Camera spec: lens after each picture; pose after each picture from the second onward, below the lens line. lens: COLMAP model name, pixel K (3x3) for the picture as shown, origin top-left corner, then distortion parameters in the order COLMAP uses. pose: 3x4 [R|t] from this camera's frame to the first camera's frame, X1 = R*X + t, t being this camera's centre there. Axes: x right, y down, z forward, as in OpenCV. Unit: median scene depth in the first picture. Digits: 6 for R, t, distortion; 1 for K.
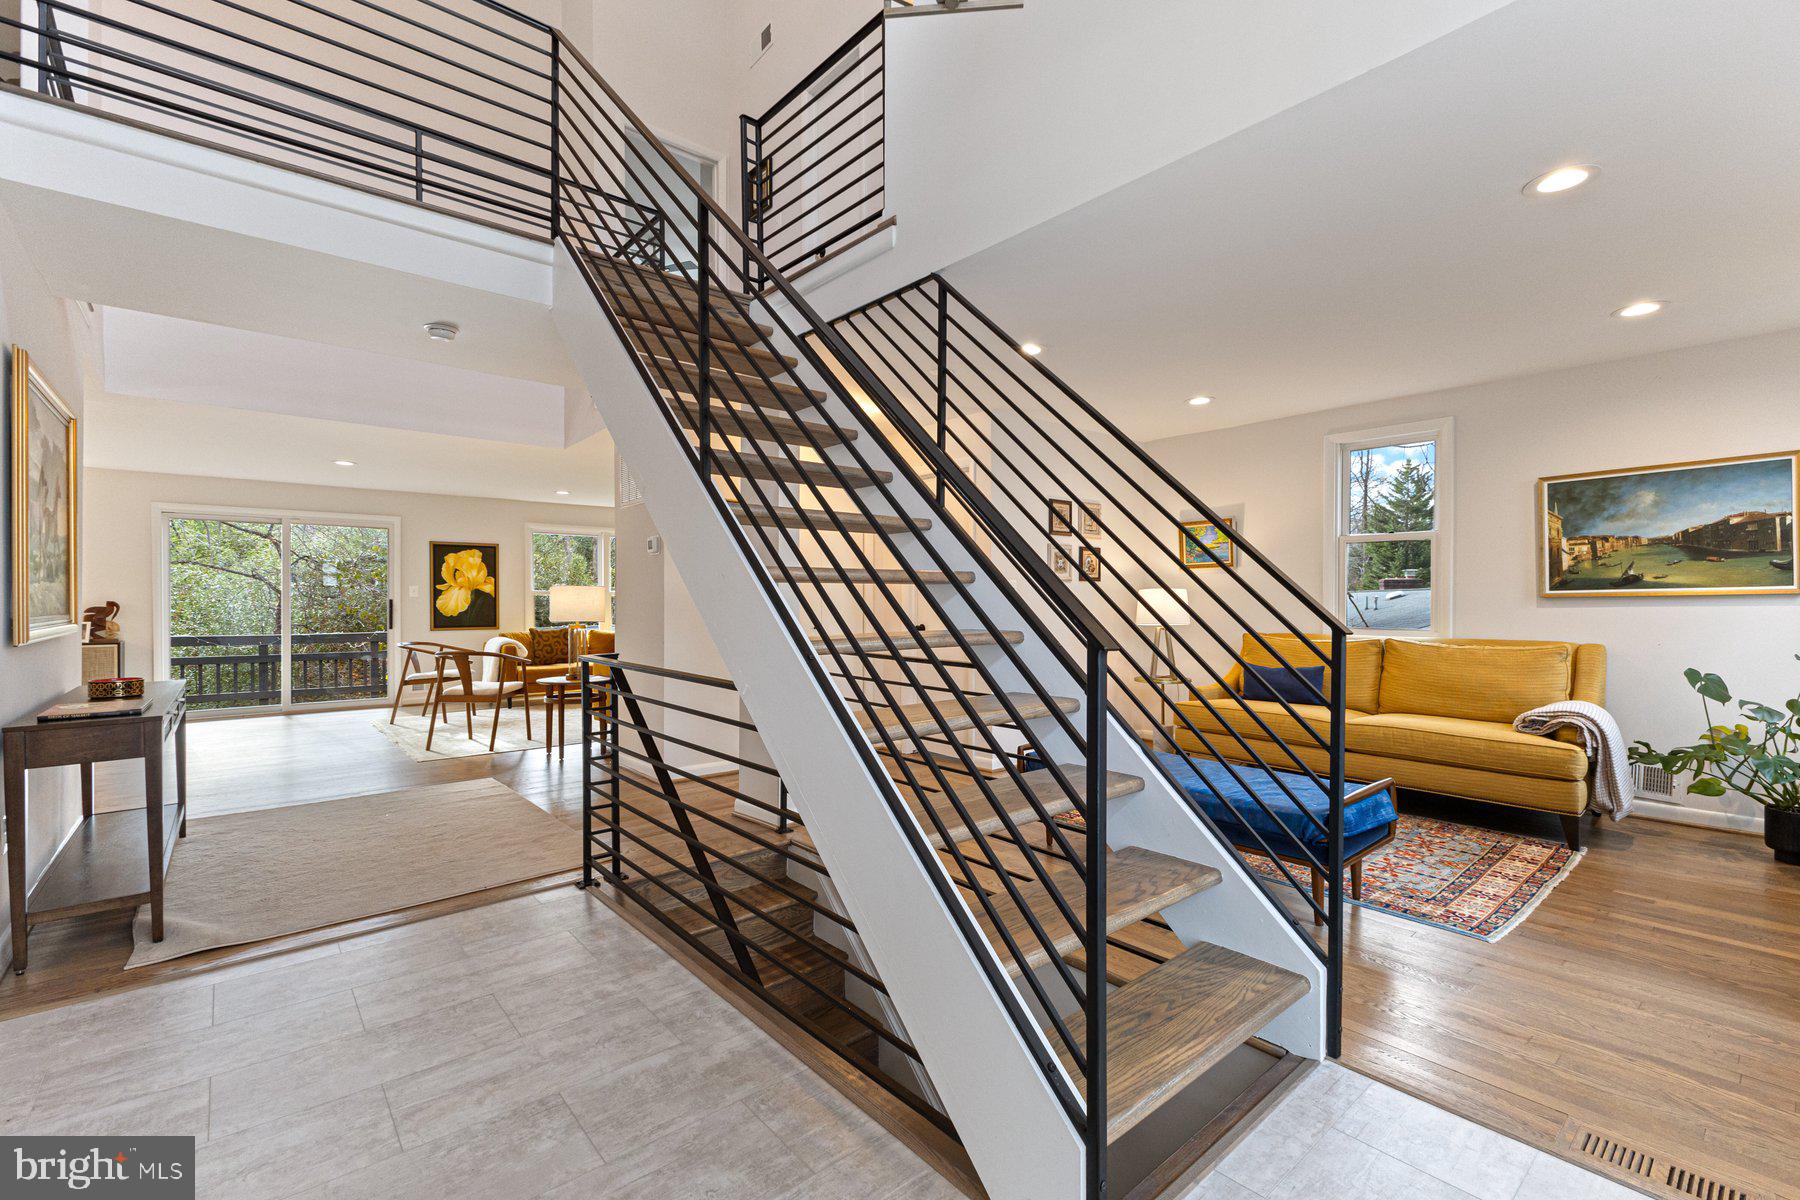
lens RADIAL K [[776.3, 0, 895.9], [0, 776.3, 608.0], [0, 0, 1]] dist [0.009191, -0.004594]
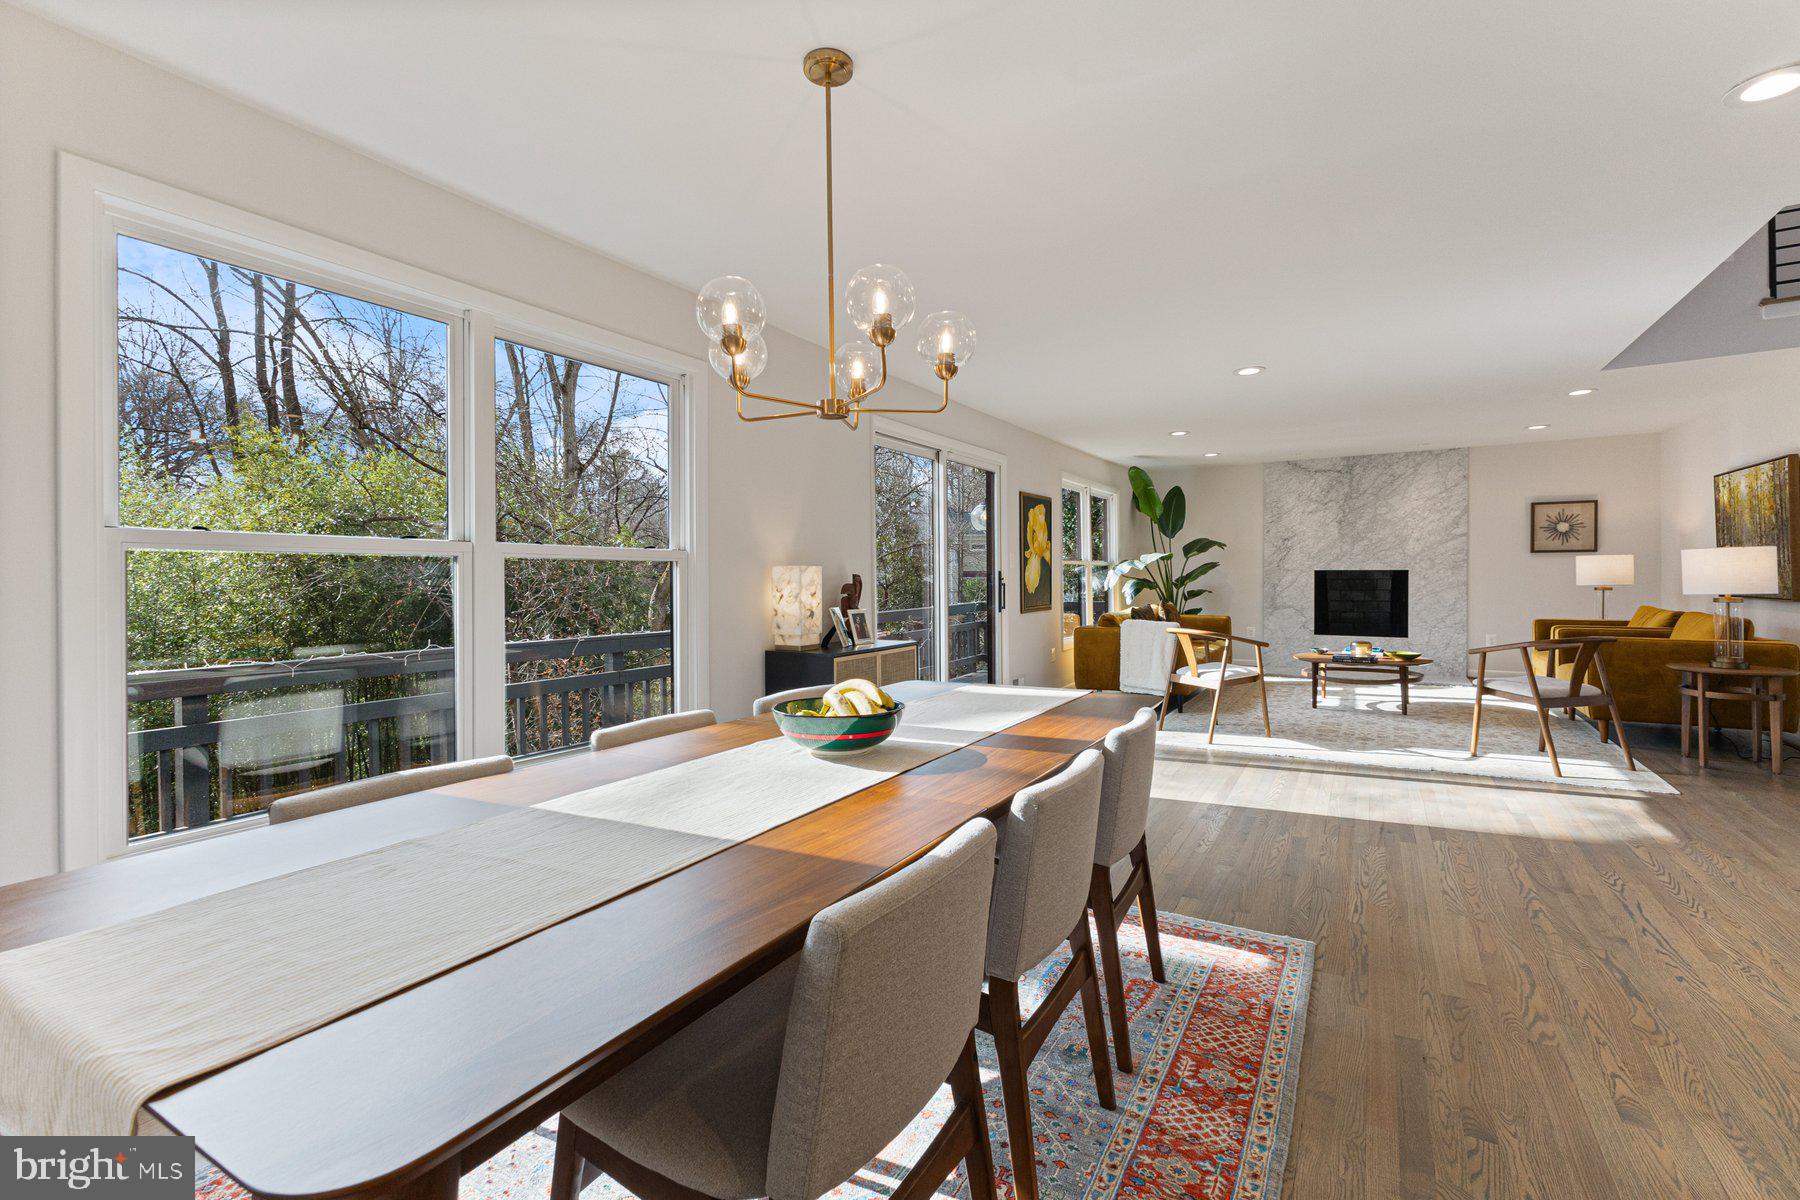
lens RADIAL K [[776.3, 0, 903.2], [0, 776.3, 583.7], [0, 0, 1]] dist [0.009191, -0.004594]
pose [[0.946615, -0.011548, 0.322159, -0.928683], [0.010700, 0.999933, 0.004402, -0.003215], [-0.322188, -0.000720, 0.946675, 0.340940]]
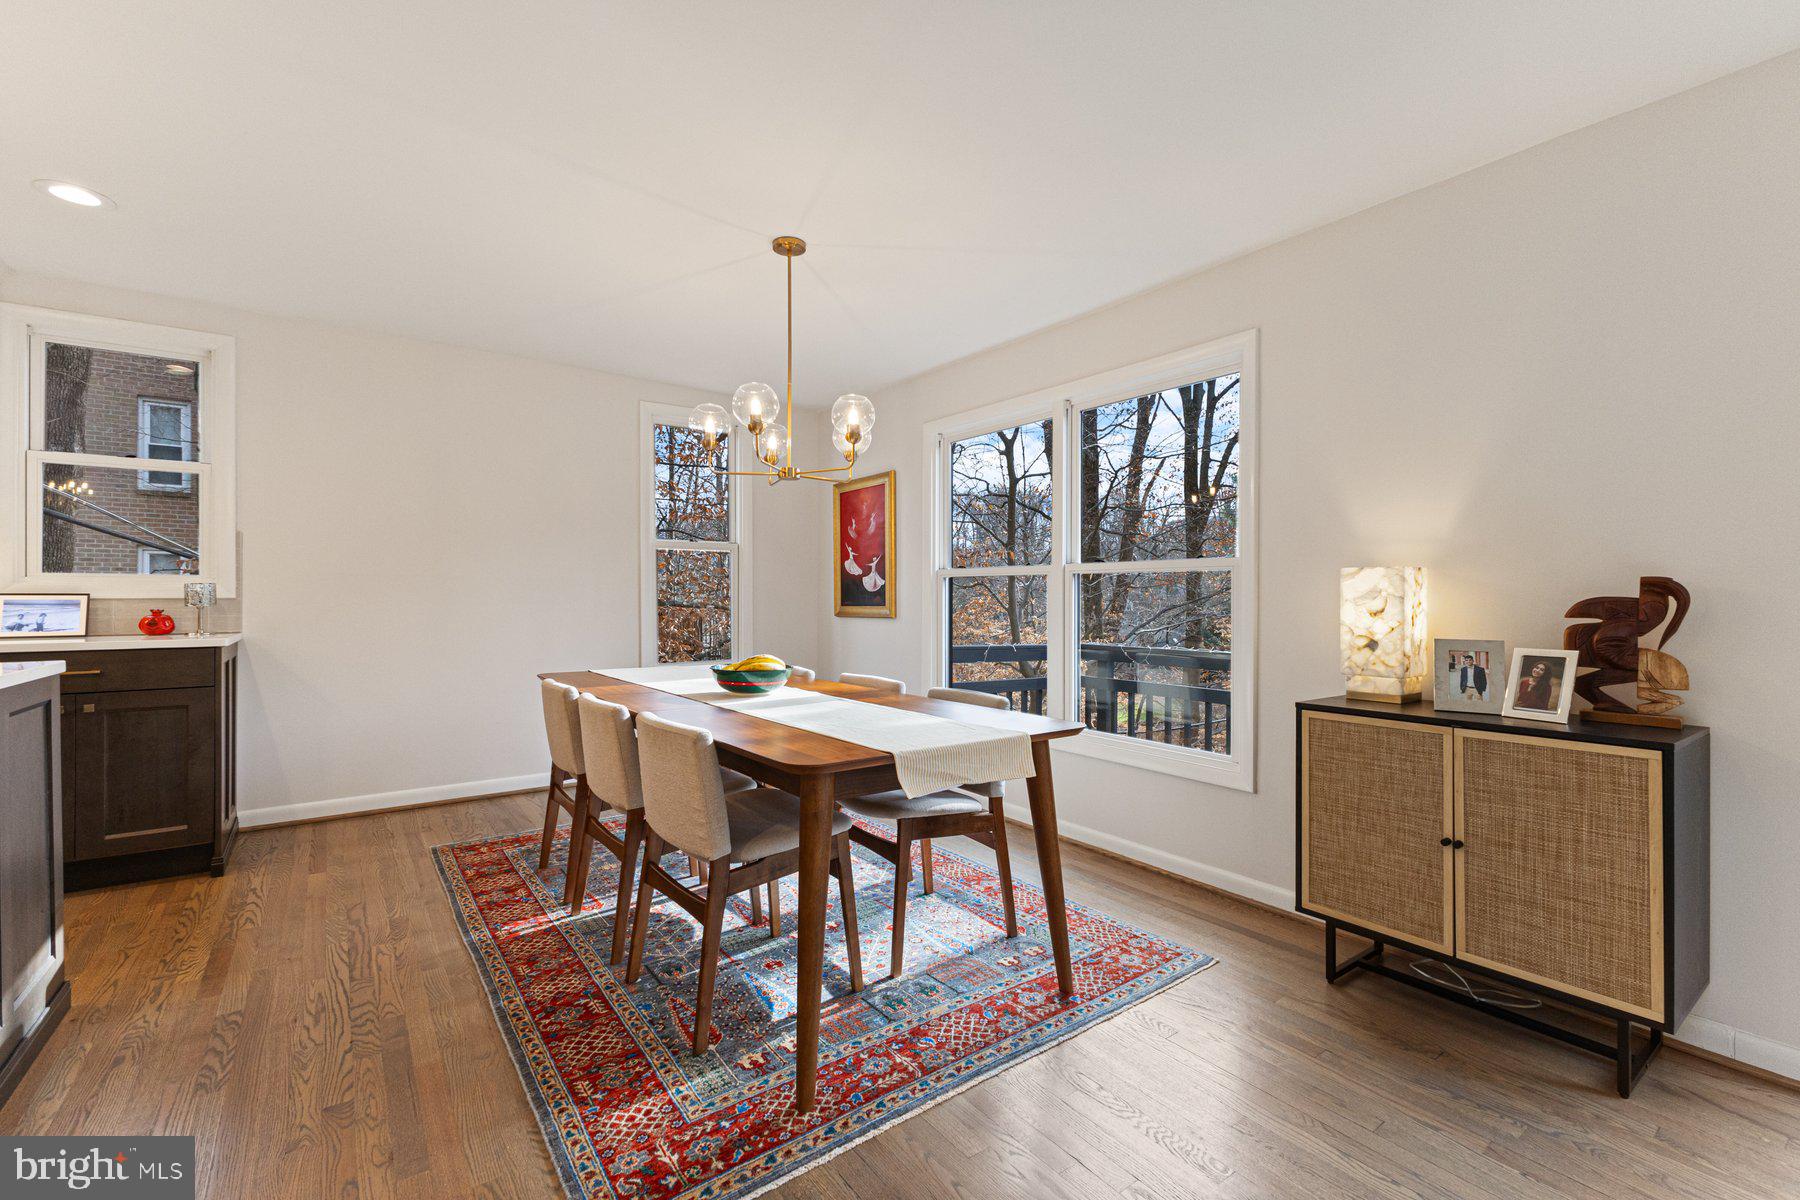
lens RADIAL K [[776.3, 0, 892.4], [0, 776.3, 592.5], [0, 0, 1]] dist [0.009191, -0.004594]
pose [[-0.075199, -0.012151, -0.997095, -0.576077], [-0.008020, 0.999901, -0.011580, 0.001522], [0.997136, 0.007126, -0.075289, 0.607668]]
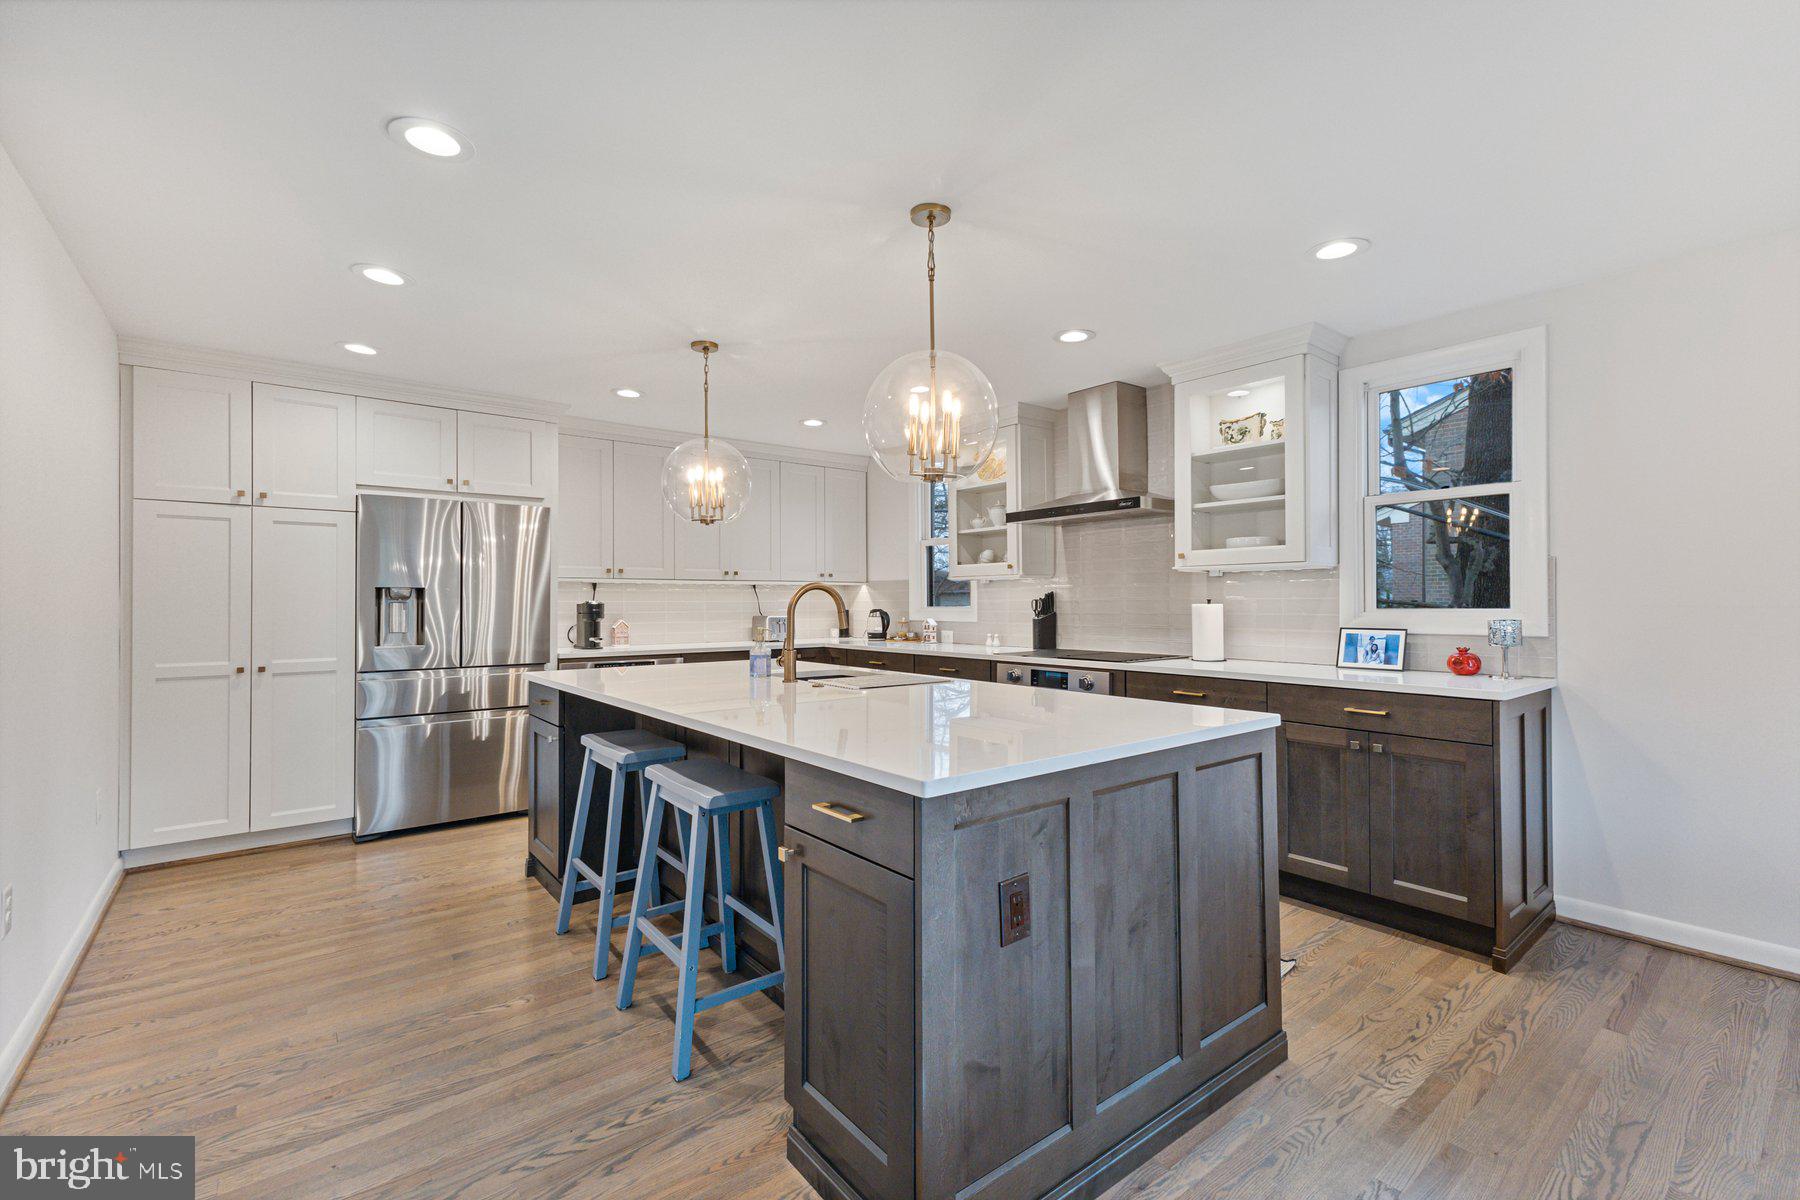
lens RADIAL K [[776.3, 0, 899.9], [0, 776.3, 589.9], [0, 0, 1]] dist [0.009191, -0.004594]
pose [[-0.999388, 0.001566, 0.034933, -0.682310], [0.001327, 0.999975, -0.006874, -0.015611], [-0.034942, -0.006824, -0.999366, 0.586583]]
